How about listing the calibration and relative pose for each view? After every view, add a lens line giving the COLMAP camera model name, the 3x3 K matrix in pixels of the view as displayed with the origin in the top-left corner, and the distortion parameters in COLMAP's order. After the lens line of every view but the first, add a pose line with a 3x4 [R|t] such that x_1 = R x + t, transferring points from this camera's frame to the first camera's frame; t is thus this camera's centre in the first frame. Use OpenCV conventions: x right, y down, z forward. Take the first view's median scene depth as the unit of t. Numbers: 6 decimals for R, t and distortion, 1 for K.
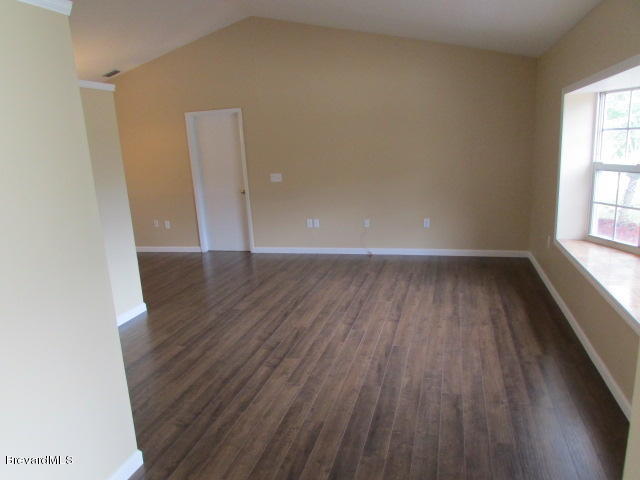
lens RADIAL K [[459.9, 0, 320.0], [0, 459.9, 240.0], [0, 0, 1]] dist [-0.025163, 0.006850]
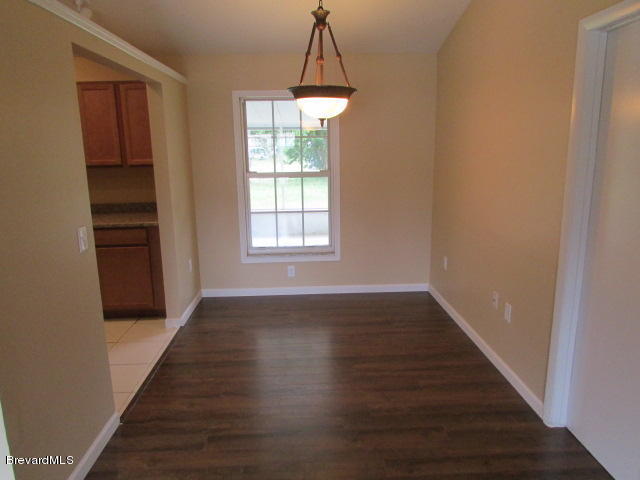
lens RADIAL K [[466.0, 0, 318.6], [0, 466.0, 244.0], [0, 0, 1]] dist [-0.002240, 0.000523]
pose [[0.308950, 0.266807, -0.912888, -0.019385], [-0.198317, 0.956818, 0.212530, -0.227011], [0.930172, 0.115380, 0.348521, 1.022152]]
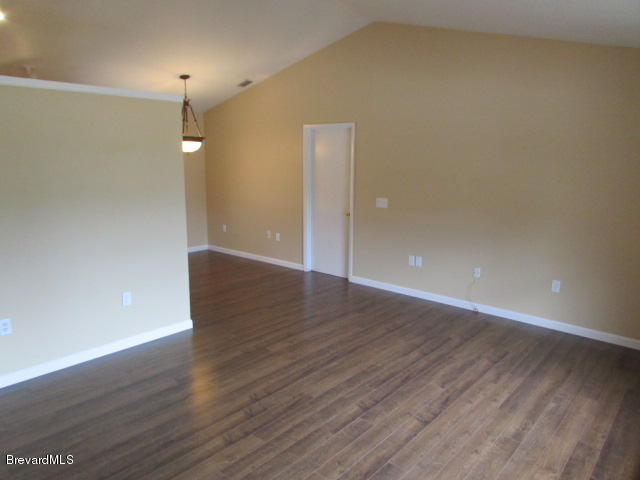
lens RADIAL K [[459.9, 0, 320.0], [0, 459.9, 240.0], [0, 0, 1]] dist [-0.025163, 0.006850]
pose [[0.904030, 0.142905, -0.402874, 0.220602], [-0.150860, 0.988481, 0.012105, -0.079098], [0.399964, 0.049835, 0.915175, 0.204194]]
